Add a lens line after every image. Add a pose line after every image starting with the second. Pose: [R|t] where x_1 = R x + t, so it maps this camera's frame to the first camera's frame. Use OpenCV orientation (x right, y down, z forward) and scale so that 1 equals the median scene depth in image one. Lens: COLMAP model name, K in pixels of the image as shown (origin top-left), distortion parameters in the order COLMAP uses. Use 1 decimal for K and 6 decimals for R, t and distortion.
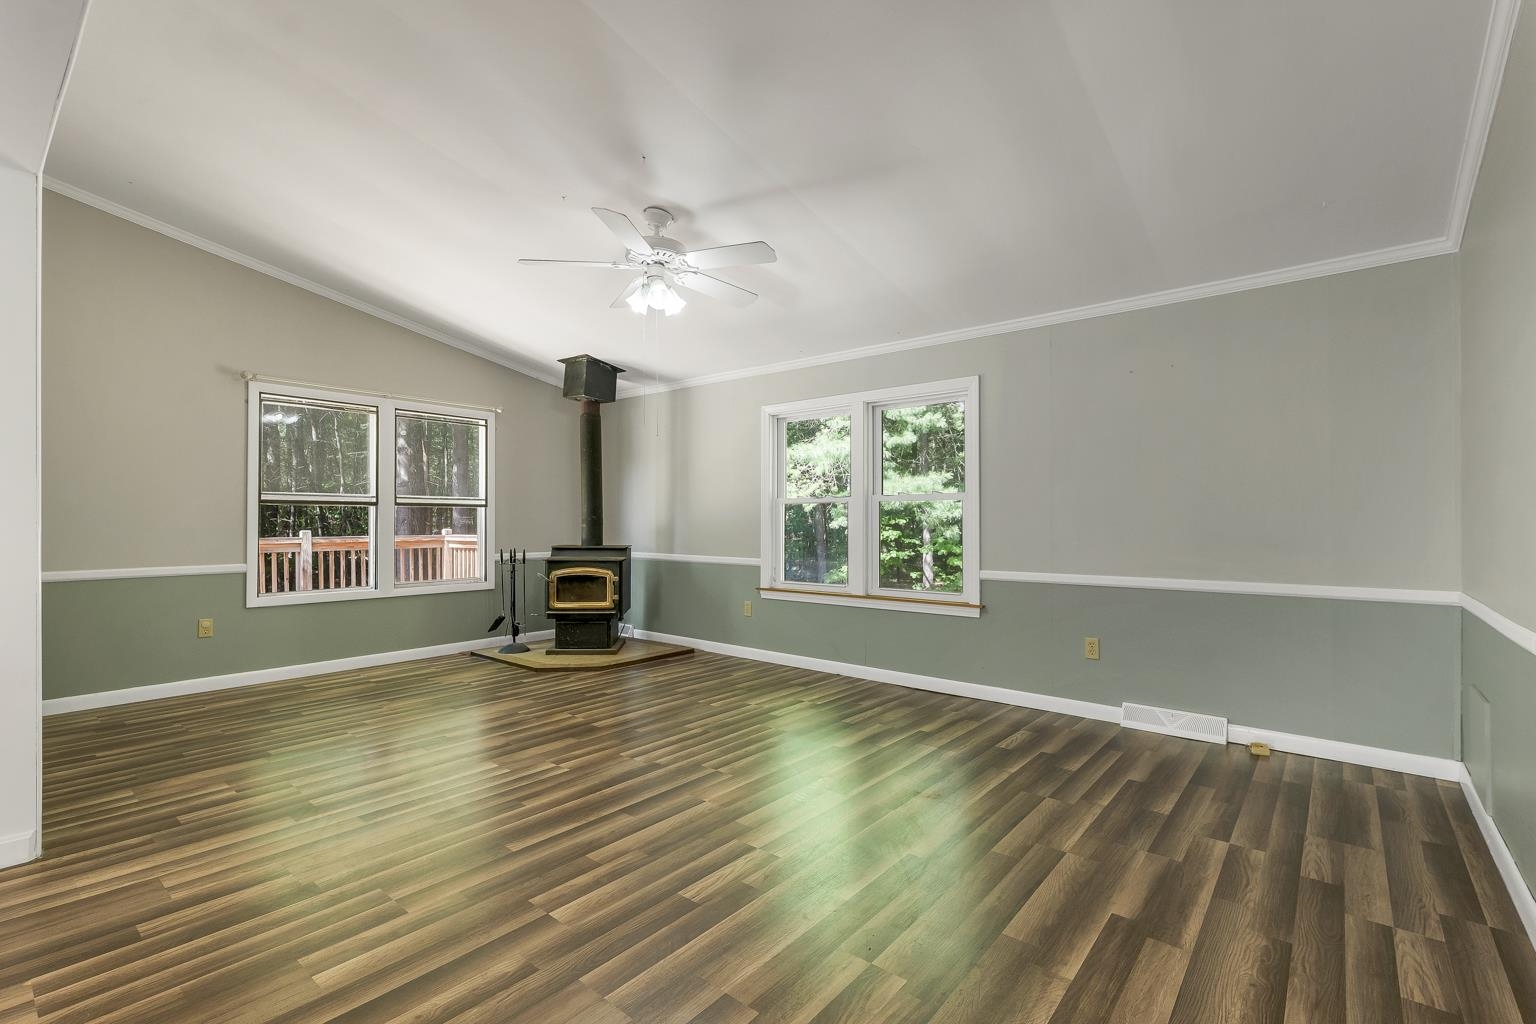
lens RADIAL K [[698.5, 0, 768.0], [0, 698.5, 513.6], [0, 0, 1]] dist [0.022353, 0.000278]
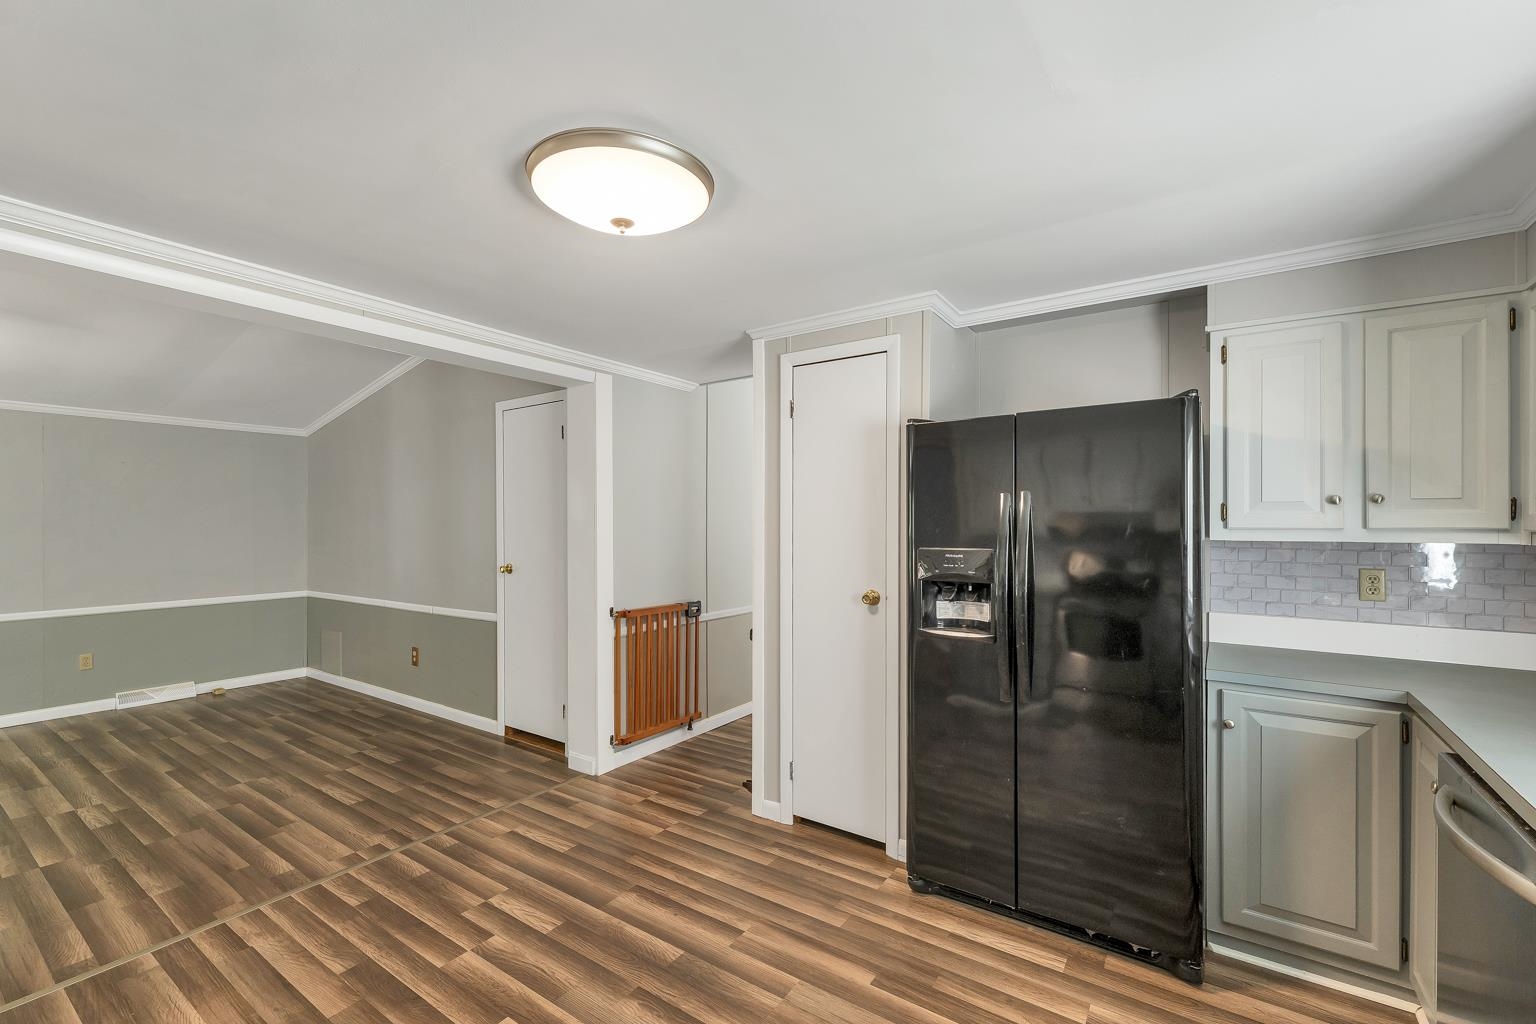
lens RADIAL K [[634.5, 0, 773.2], [0, 634.5, 517.2], [0, 0, 1]] dist [0.001276, -0.000164]
pose [[-0.093043, 0.004824, 0.995650, -1.627852], [-0.019951, 0.999778, -0.006708, -0.199610], [-0.995462, -0.020488, -0.092926, -0.404979]]
